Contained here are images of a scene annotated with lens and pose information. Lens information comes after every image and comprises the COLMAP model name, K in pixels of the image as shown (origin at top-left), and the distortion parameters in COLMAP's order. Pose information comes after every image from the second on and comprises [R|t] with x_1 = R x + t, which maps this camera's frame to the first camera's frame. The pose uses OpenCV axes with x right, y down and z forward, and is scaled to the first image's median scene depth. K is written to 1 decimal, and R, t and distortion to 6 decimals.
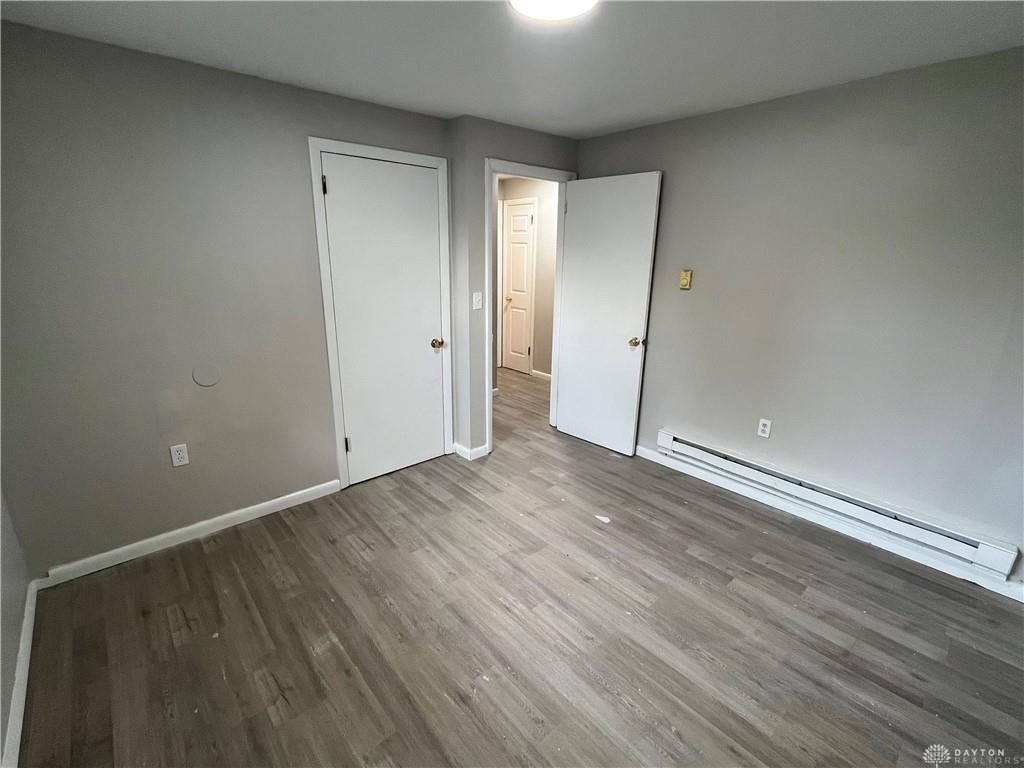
lens RADIAL K [[463.5, 0, 512.0], [0, 463.5, 384.0], [0, 0, 1]] dist [0.001622, 0.000401]
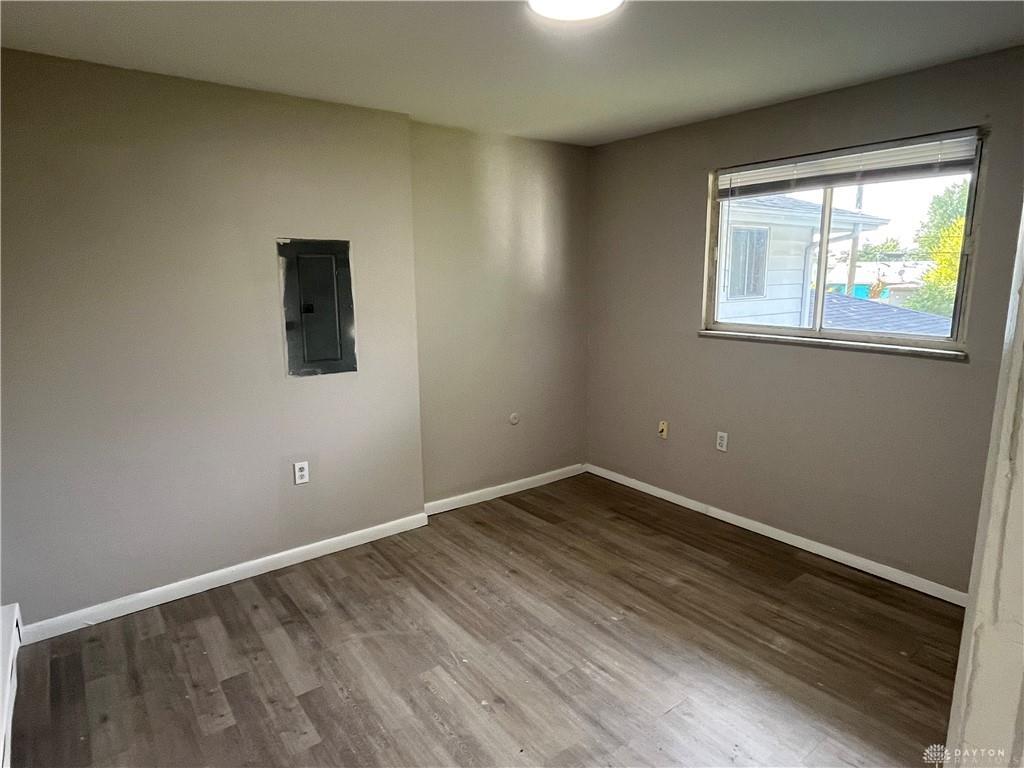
lens RADIAL K [[598.6, 0, 512.0], [0, 598.6, 384.0], [0, 0, 1]] dist [0.001674, 0.000506]
pose [[-0.997234, -0.014948, 0.072812, 0.090711], [0.019719, 0.891269, 0.453046, -0.530501], [-0.071667, 0.453228, -0.888509, 1.881628]]
